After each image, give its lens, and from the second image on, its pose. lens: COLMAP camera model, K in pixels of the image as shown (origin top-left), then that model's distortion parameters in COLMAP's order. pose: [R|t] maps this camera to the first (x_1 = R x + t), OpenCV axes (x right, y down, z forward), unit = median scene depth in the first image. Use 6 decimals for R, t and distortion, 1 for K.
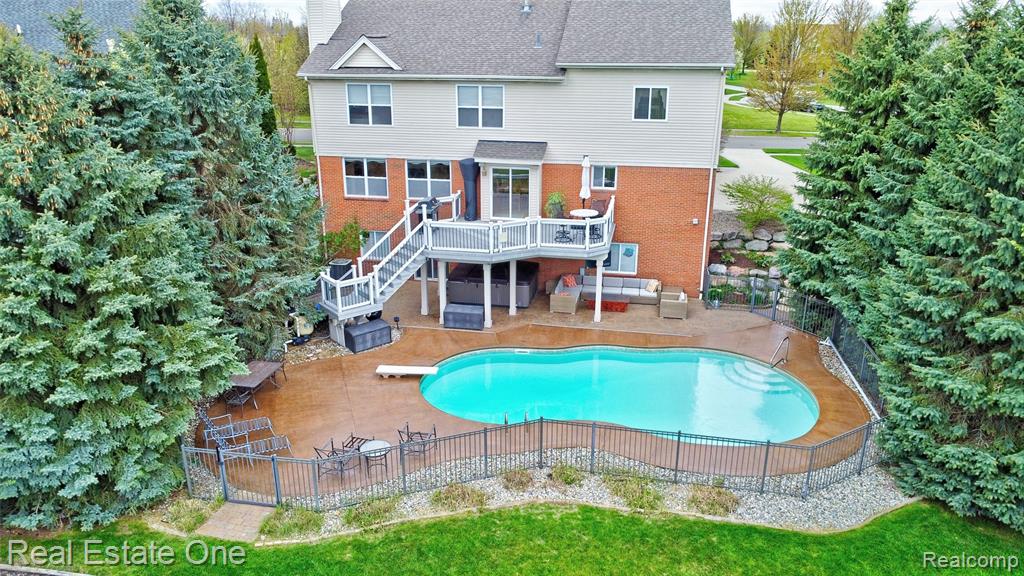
lens RADIAL K [[747.1, 0, 510.5], [0, 747.1, 276.8], [0, 0, 1]] dist [-0.023117, -0.013773]
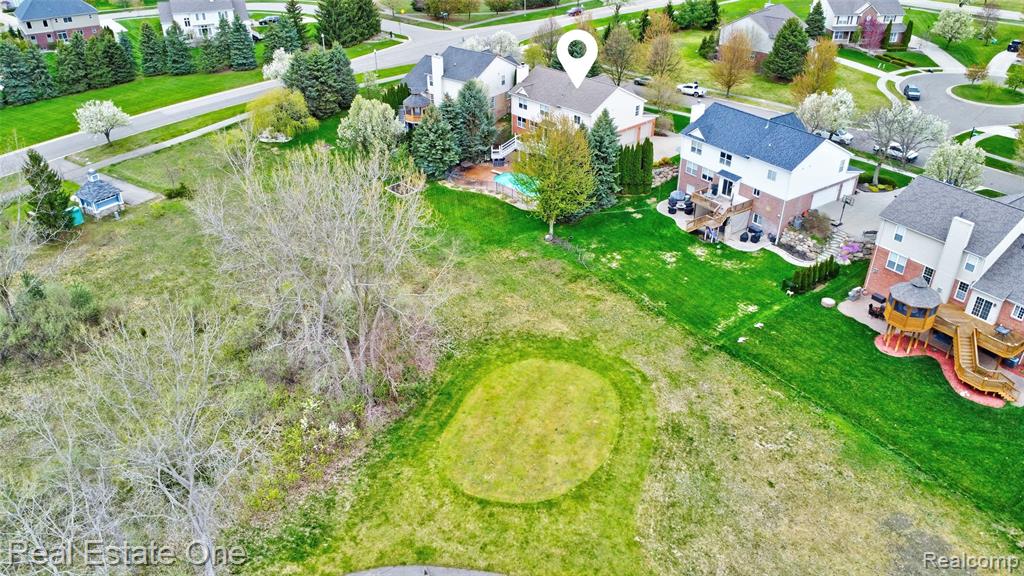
lens RADIAL K [[747.1, 0, 510.5], [0, 747.1, 276.8], [0, 0, 1]] dist [-0.023117, -0.013773]
pose [[0.801947, 0.298512, -0.517467, 2.181836], [-0.183447, 0.947407, 0.262235, -0.423883], [0.568532, -0.115371, 0.814531, -2.427952]]
